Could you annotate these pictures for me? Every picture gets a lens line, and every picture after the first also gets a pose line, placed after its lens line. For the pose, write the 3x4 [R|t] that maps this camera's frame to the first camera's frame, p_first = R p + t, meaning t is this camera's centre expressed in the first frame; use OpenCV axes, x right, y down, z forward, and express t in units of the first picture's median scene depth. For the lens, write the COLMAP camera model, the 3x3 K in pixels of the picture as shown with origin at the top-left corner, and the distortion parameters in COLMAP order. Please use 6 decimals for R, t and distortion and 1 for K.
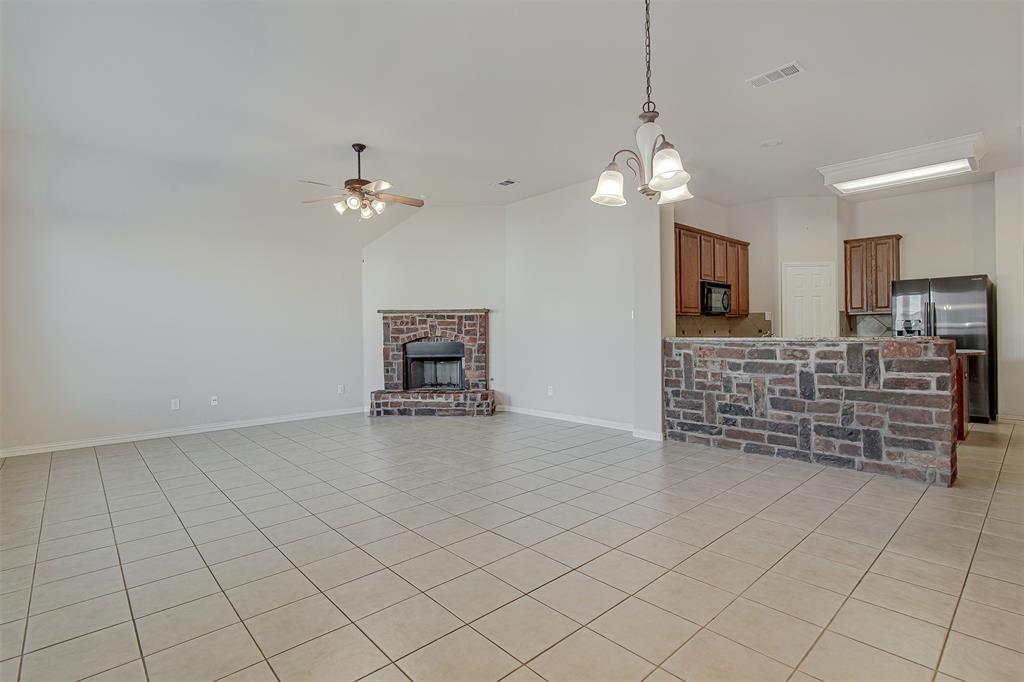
lens RADIAL K [[493.2, 0, 514.6], [0, 493.2, 333.7], [0, 0, 1]] dist [-0.000727, -0.000129]
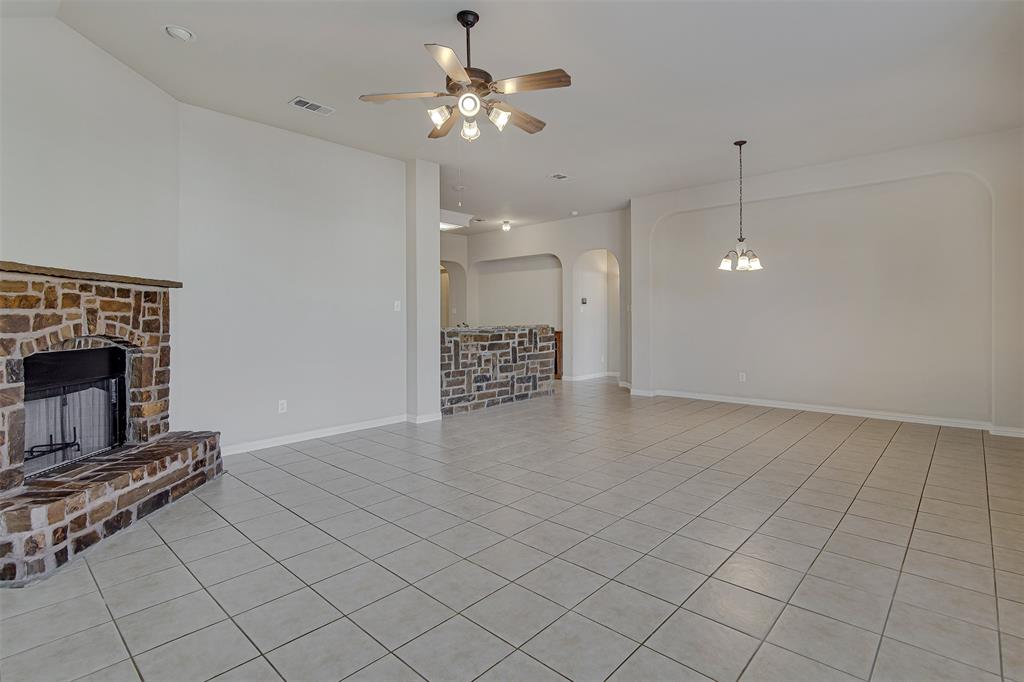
lens RADIAL K [[493.2, 0, 514.6], [0, 493.2, 333.7], [0, 0, 1]] dist [-0.000727, -0.000129]
pose [[-0.078964, -0.020552, 0.996666, -0.932452], [0.013154, 0.999679, 0.021656, -0.001187], [-0.996791, 0.014820, -0.078668, 1.008839]]
